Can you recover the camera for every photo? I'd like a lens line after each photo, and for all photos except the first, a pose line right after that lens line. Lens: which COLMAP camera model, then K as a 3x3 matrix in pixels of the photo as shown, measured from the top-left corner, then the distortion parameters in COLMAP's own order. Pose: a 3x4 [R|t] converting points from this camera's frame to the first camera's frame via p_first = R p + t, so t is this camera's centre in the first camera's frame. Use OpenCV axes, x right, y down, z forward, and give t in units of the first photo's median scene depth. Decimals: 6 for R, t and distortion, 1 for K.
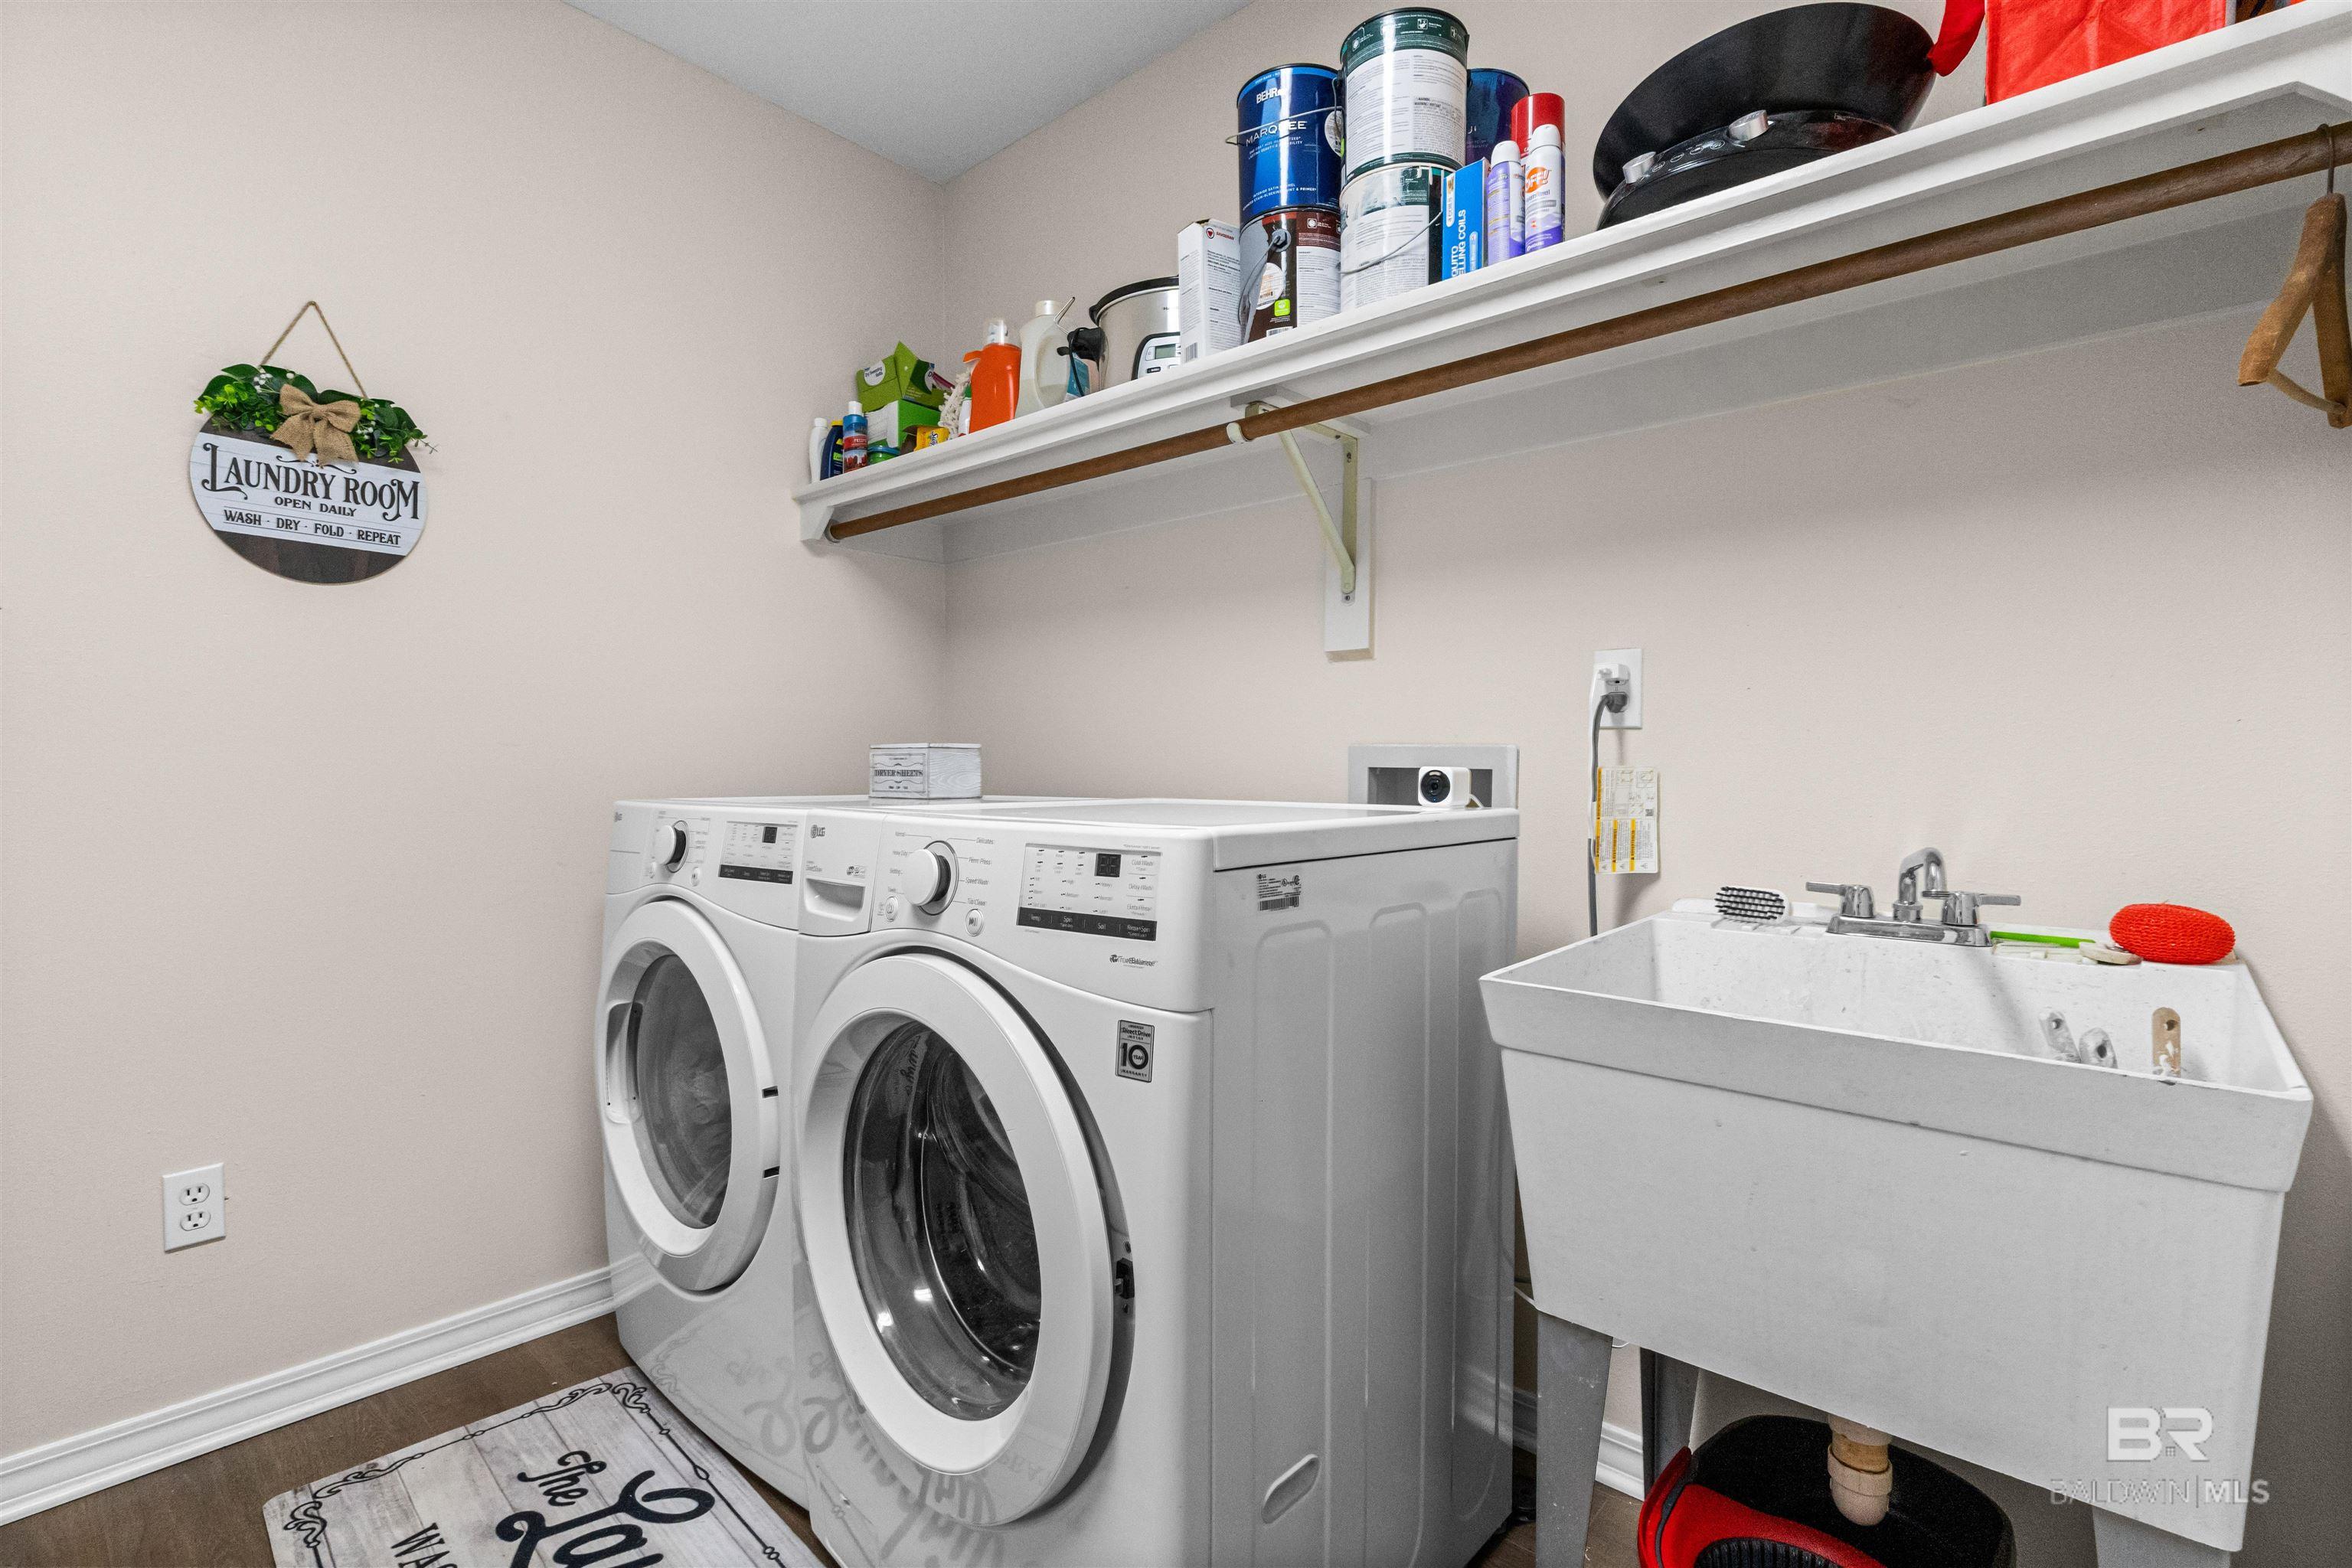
lens RADIAL K [[1074.1, 0, 1178.4], [0, 1074.1, 768.9], [0, 0, 1]] dist [-0.003545, -0.000771]
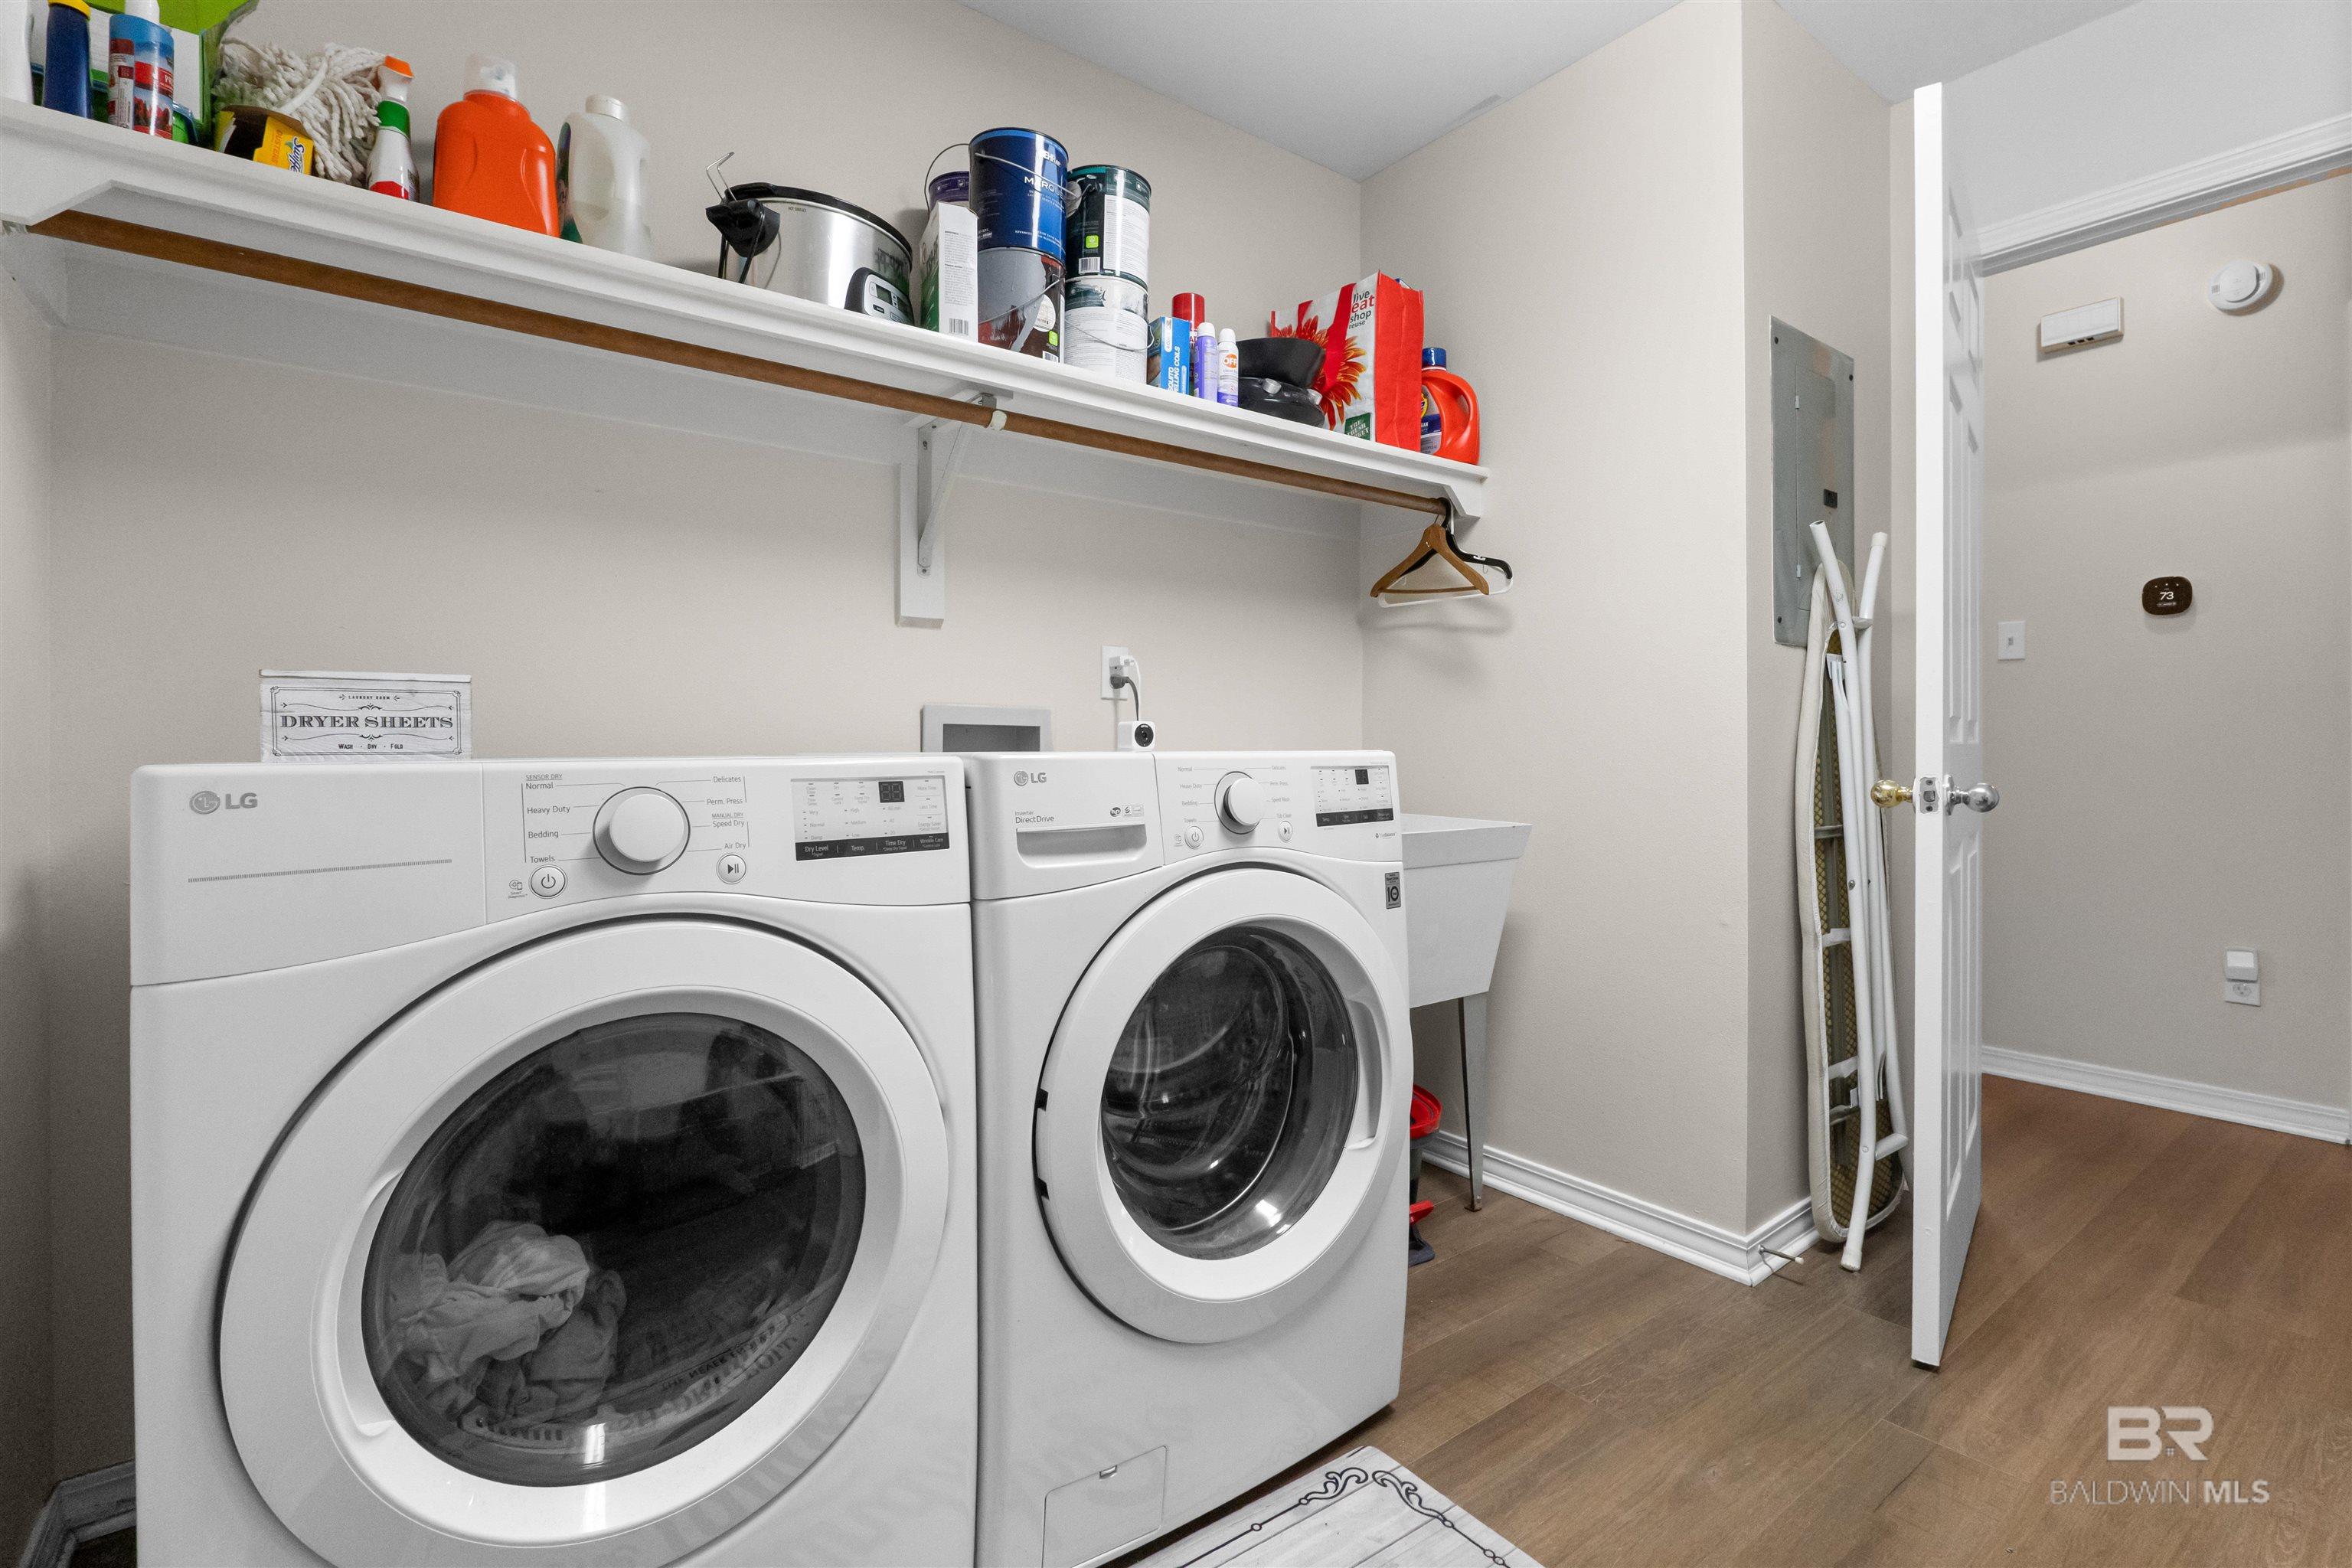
lens RADIAL K [[1091.7, 0, 1169.8], [0, 1091.7, 734.0], [0, 0, 1]] dist [-0.001351, 0.000049]
pose [[0.195023, 0.011466, 0.980732, -1.035064], [0.008827, 0.999871, -0.013445, 0.030475], [-0.980759, 0.011279, 0.194897, 0.614564]]
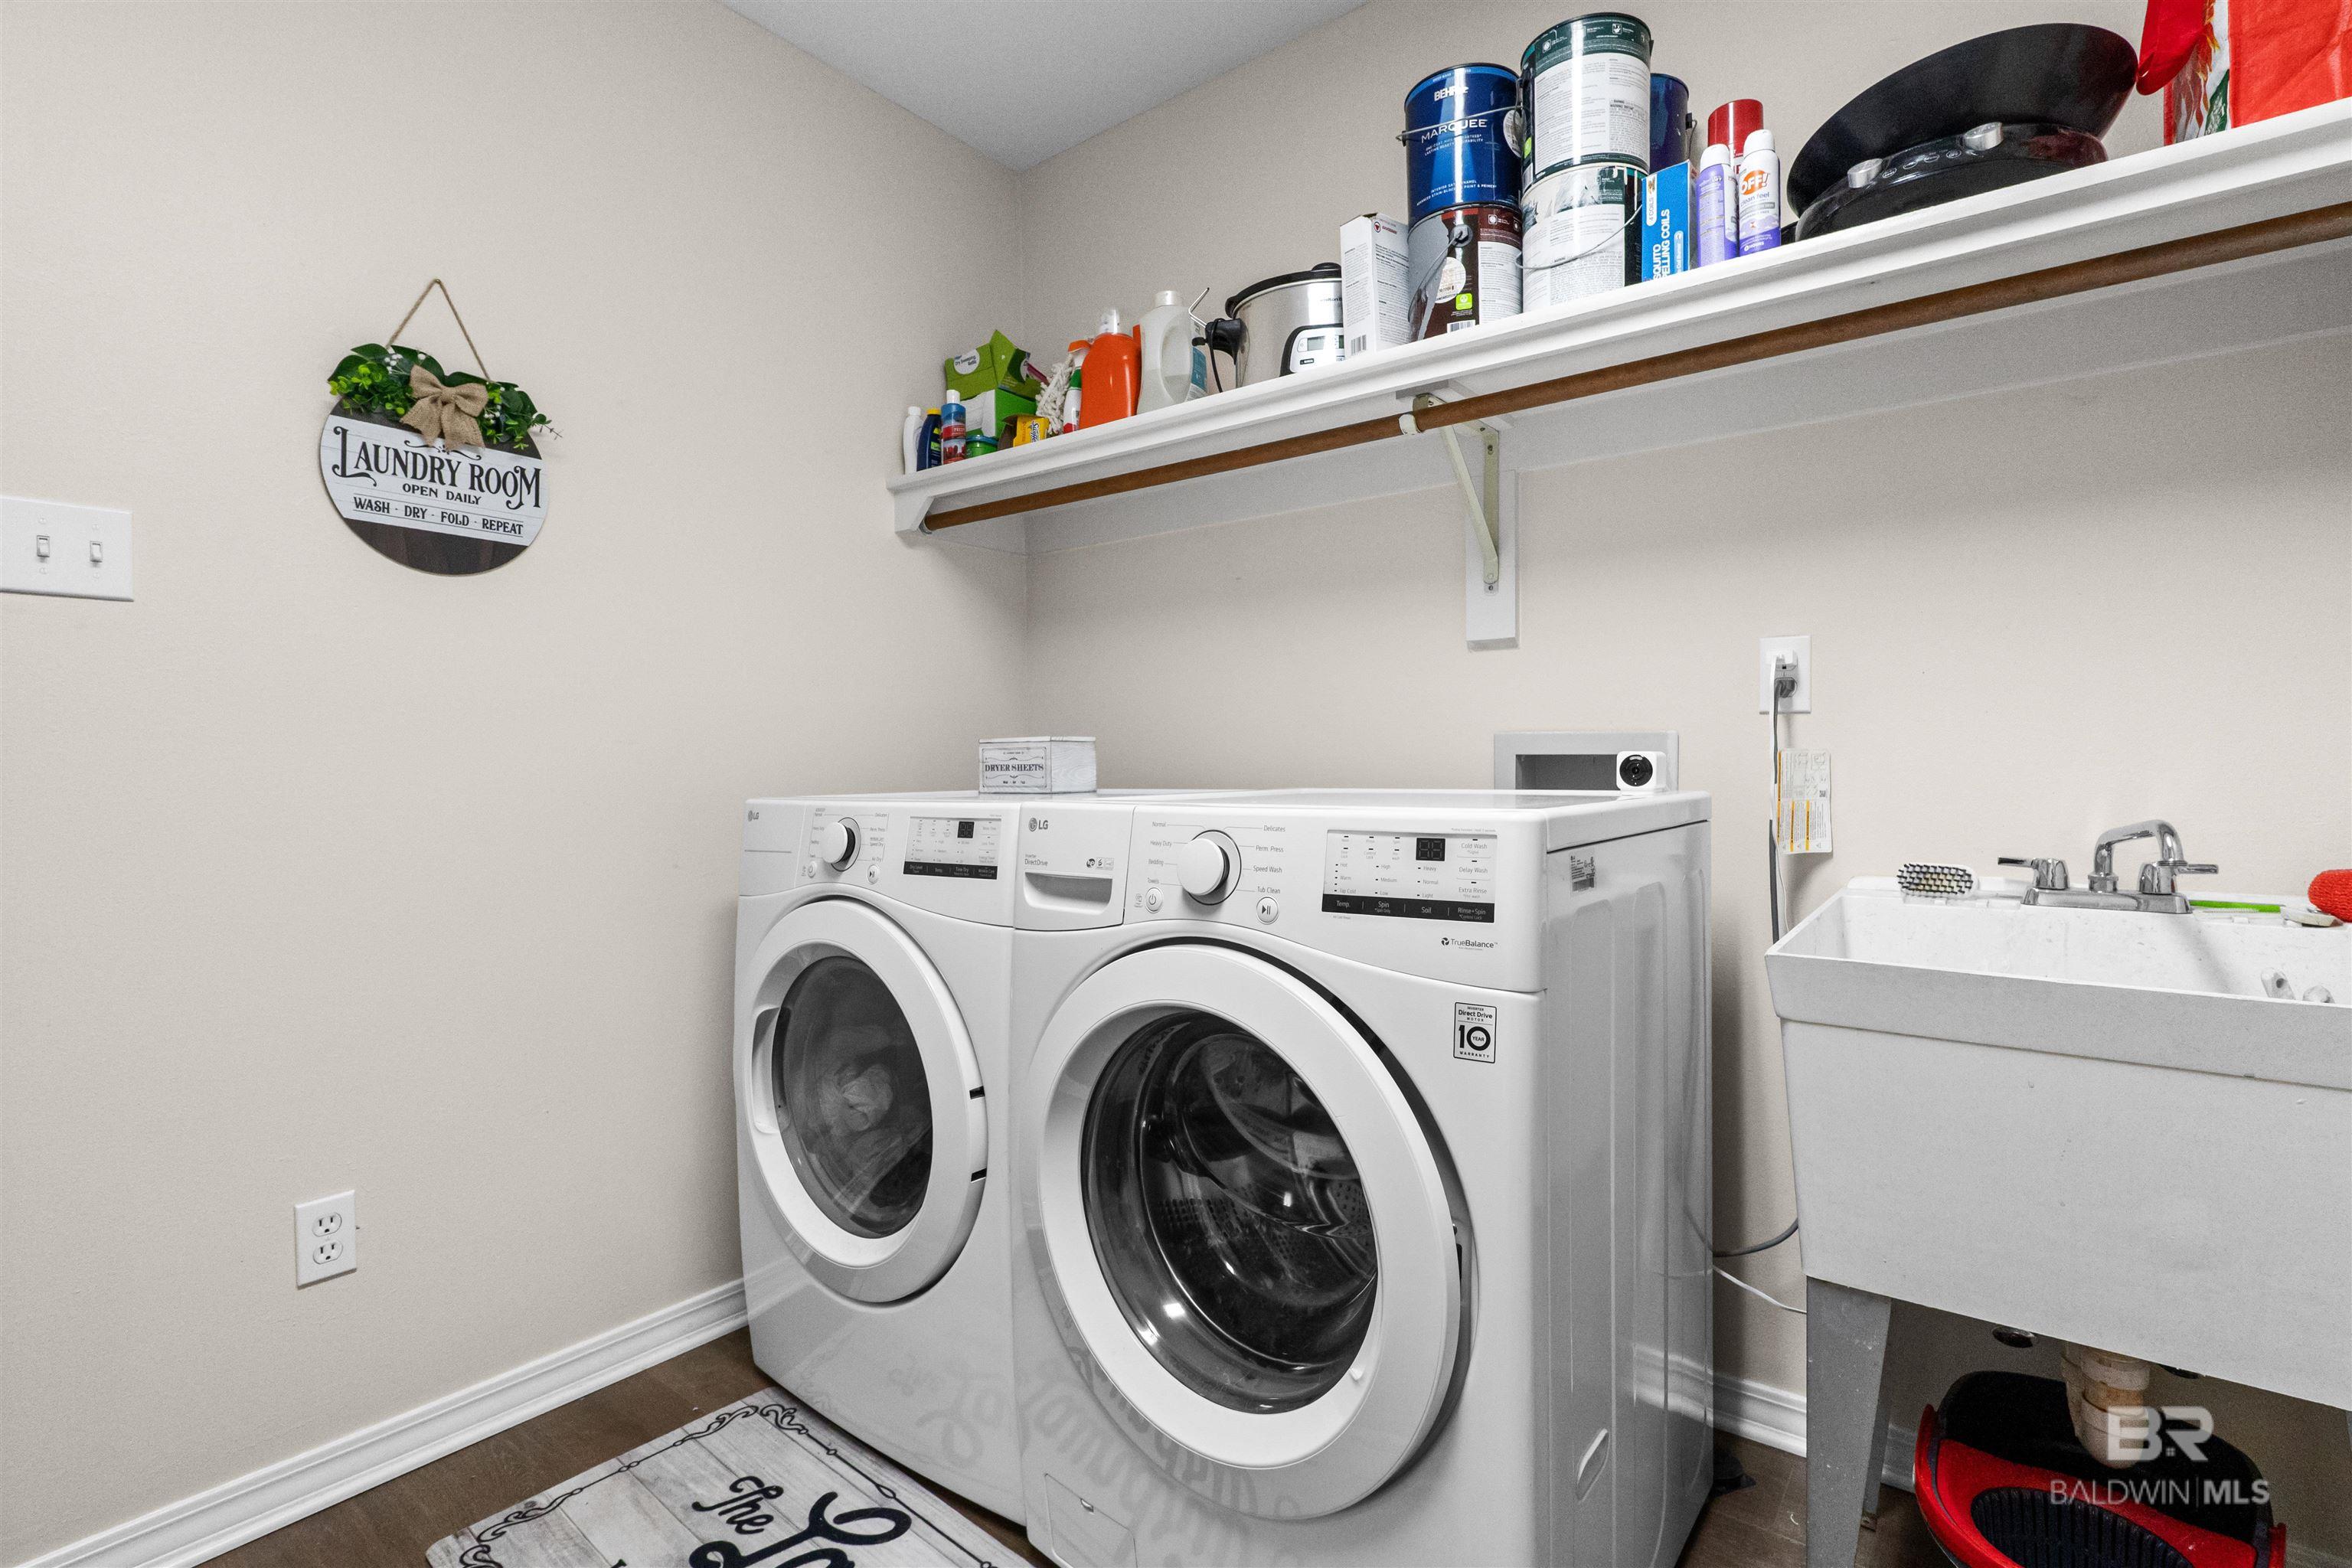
lens RADIAL K [[1086.3, 0, 1185.7], [0, 1086.3, 753.6], [0, 0, 1]] dist [-0.004049, -0.000262]
pose [[0.997751, -0.012404, 0.065864, -0.229950], [0.013132, 0.999857, -0.010640, 0.004840], [-0.065723, 0.011481, 0.997772, -0.001673]]
